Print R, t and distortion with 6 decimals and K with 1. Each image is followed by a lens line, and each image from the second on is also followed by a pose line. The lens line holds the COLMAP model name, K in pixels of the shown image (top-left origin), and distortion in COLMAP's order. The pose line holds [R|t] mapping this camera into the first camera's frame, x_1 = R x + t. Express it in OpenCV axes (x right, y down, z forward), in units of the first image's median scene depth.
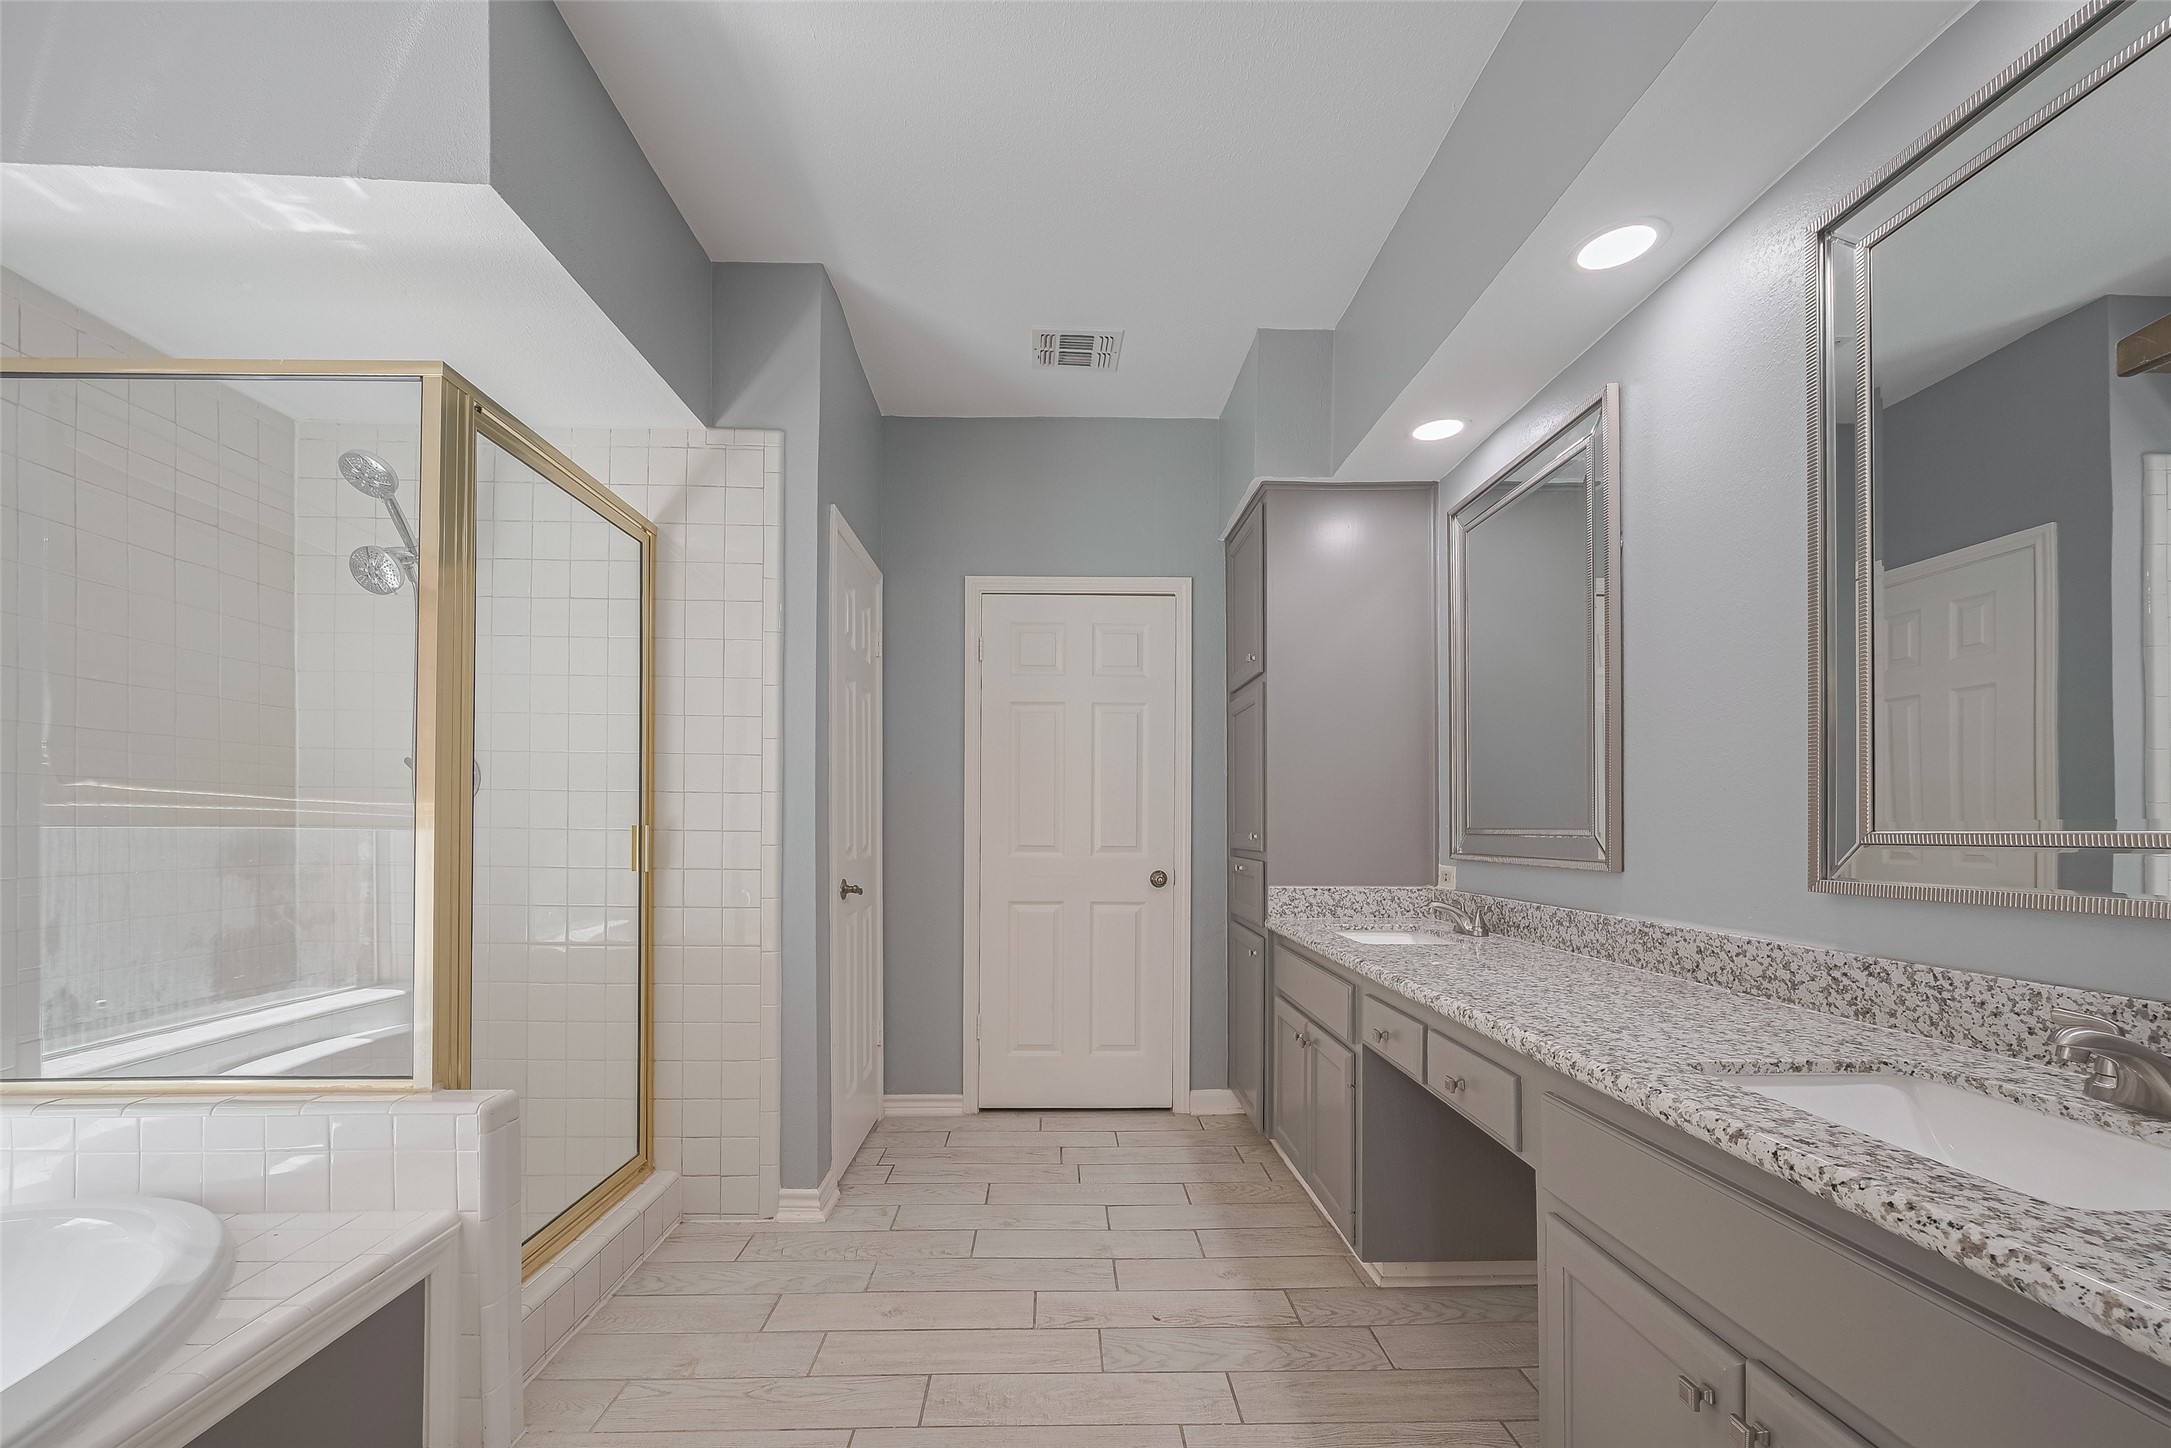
lens RADIAL K [[893.7, 0, 1082.4], [0, 893.7, 818.0], [0, 0, 1]] dist [-0.003238, -0.000371]
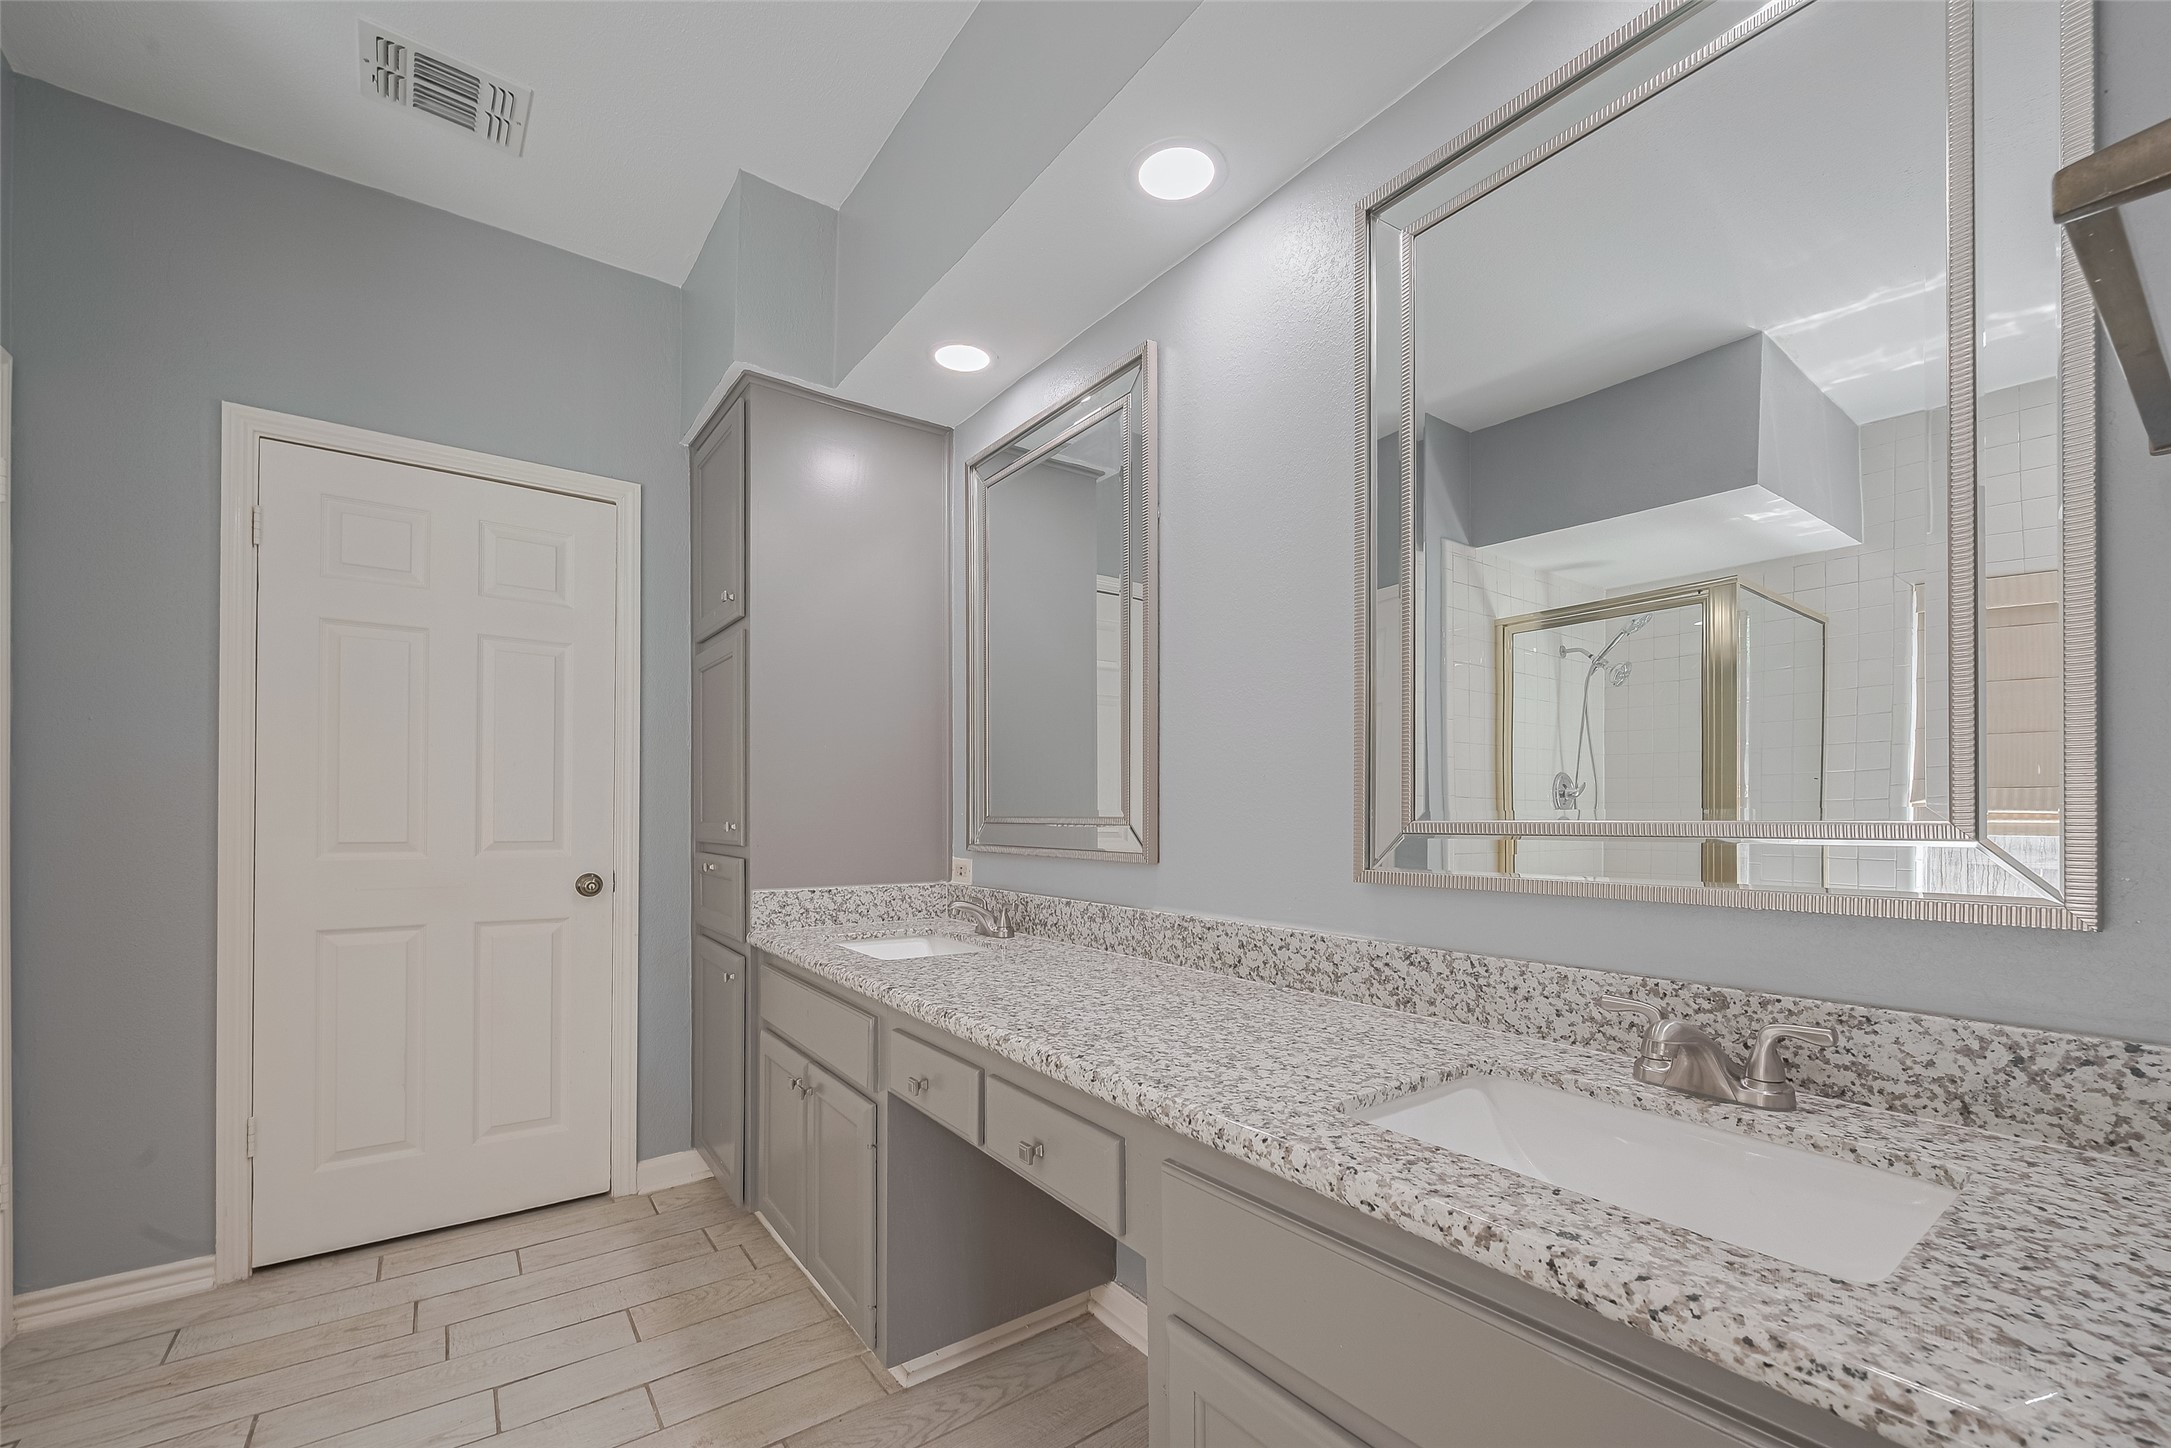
lens RADIAL K [[895.4, 0, 1126.9], [0, 895.4, 815.5], [0, 0, 1]] dist [-0.002321, -0.000165]
pose [[0.812506, 0.000903, 0.582952, 0.026691], [-0.007571, 0.999931, 0.009003, 0.001801], [-0.582904, -0.011729, 0.812457, 0.249542]]
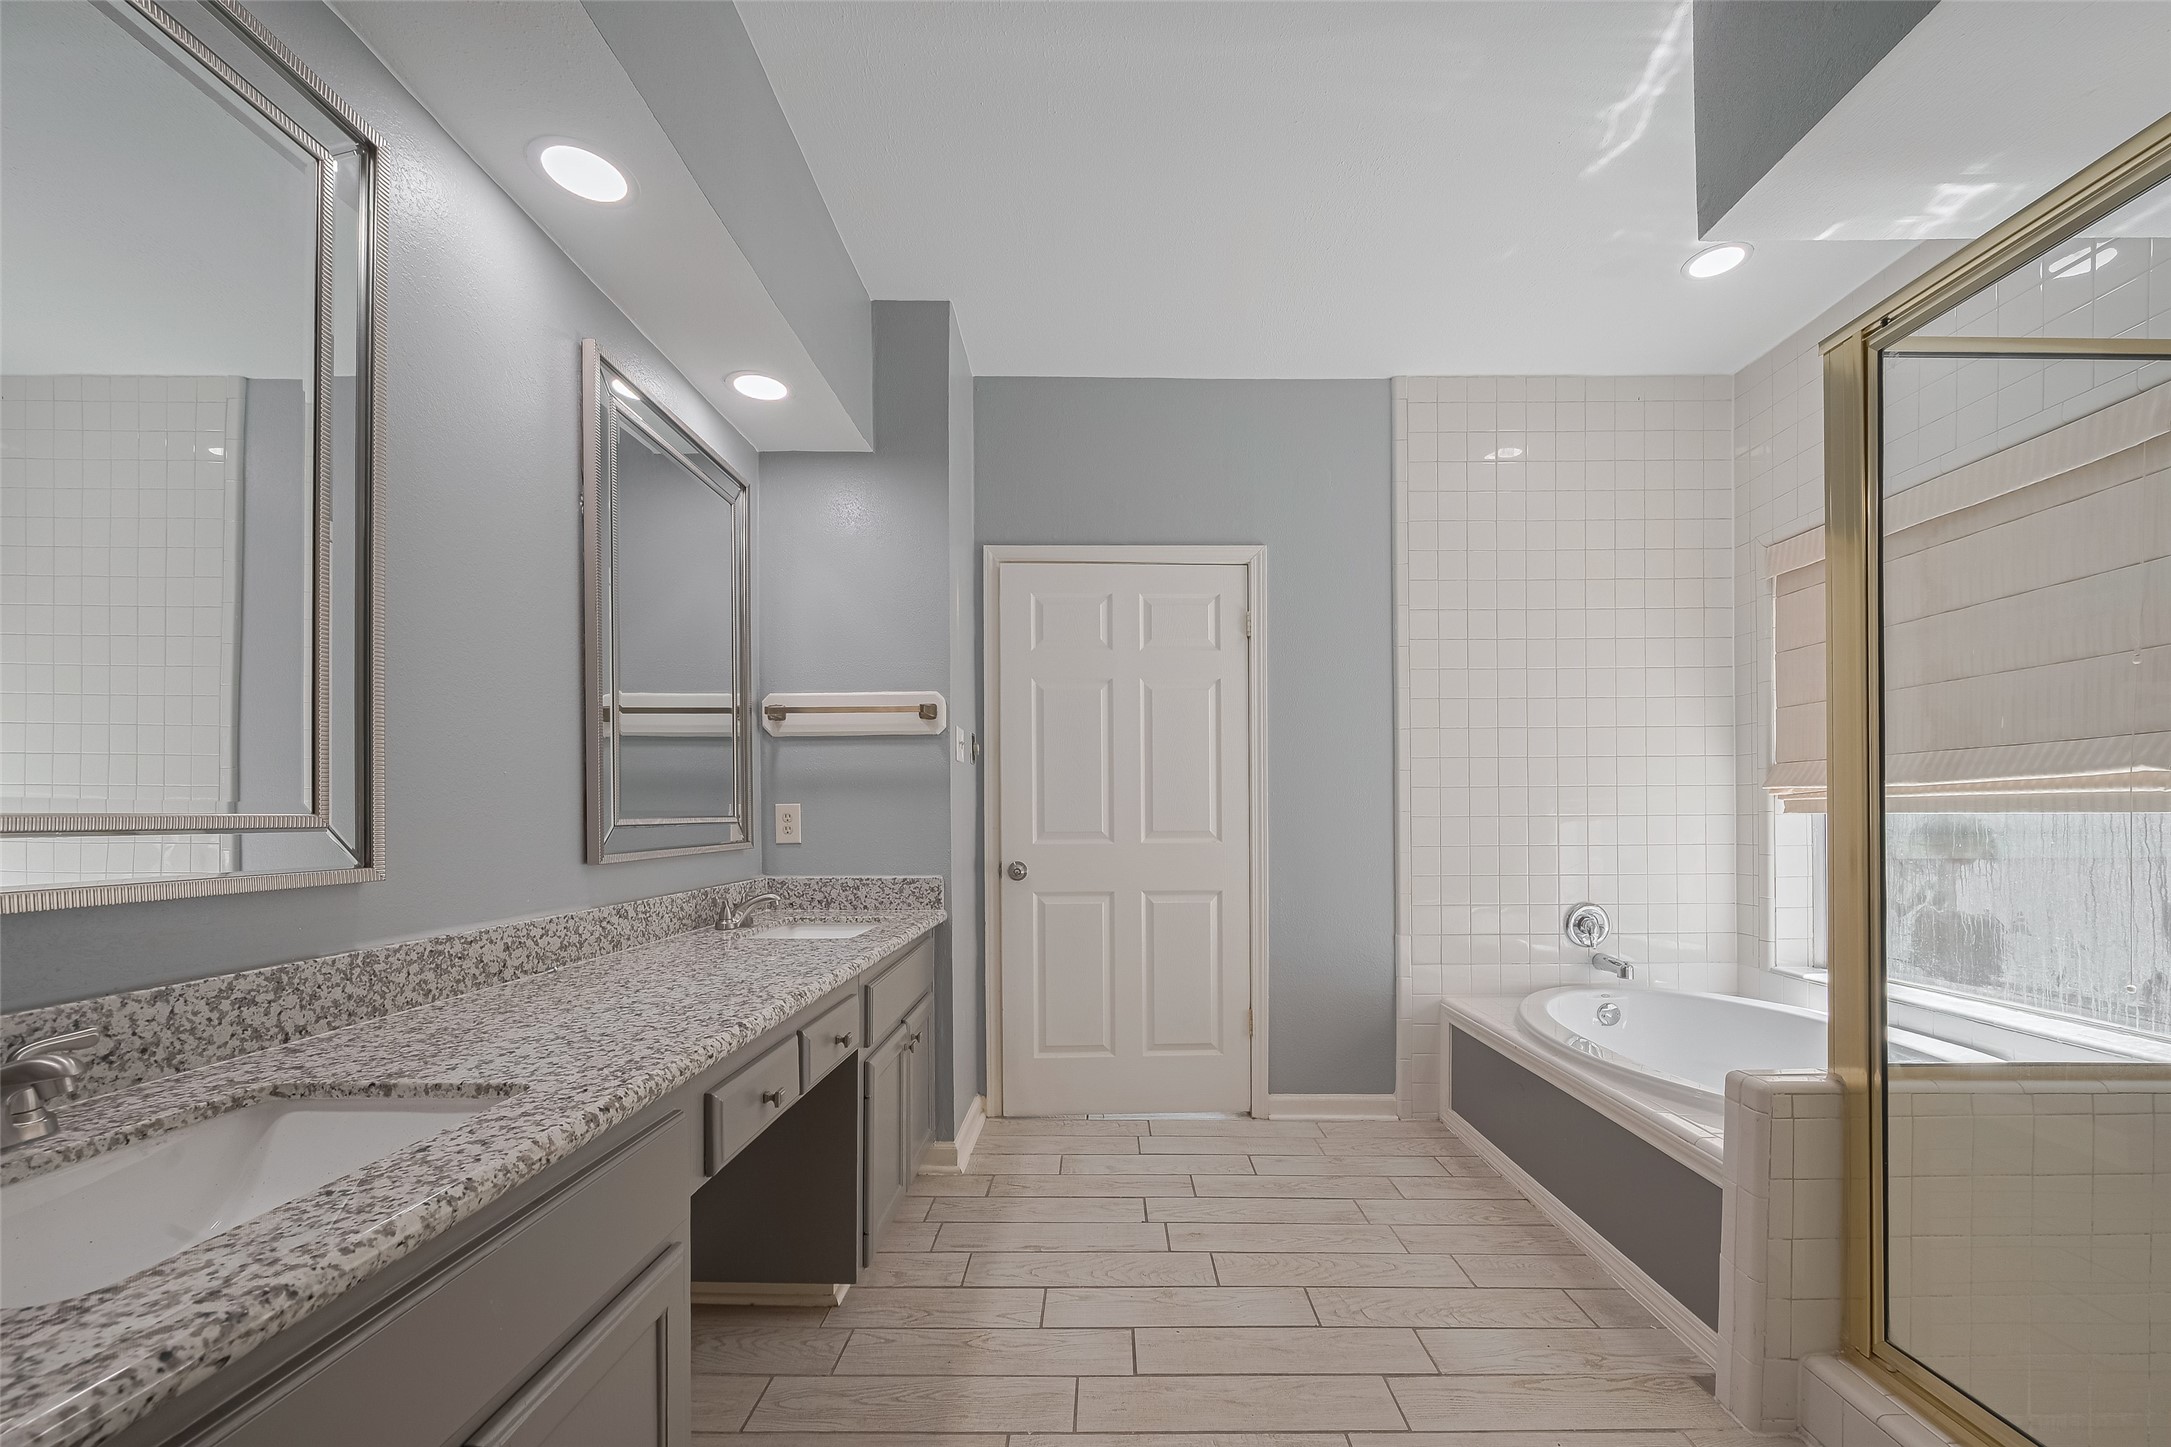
lens RADIAL K [[893.7, 0, 1082.4], [0, 893.7, 817.5], [0, 0, 1]] dist [-0.003238, -0.000371]
pose [[-0.998977, -0.003448, 0.045100, 0.046571], [-0.004004, 0.999917, -0.012252, 0.019823], [-0.045054, -0.012420, -0.998907, 1.618988]]
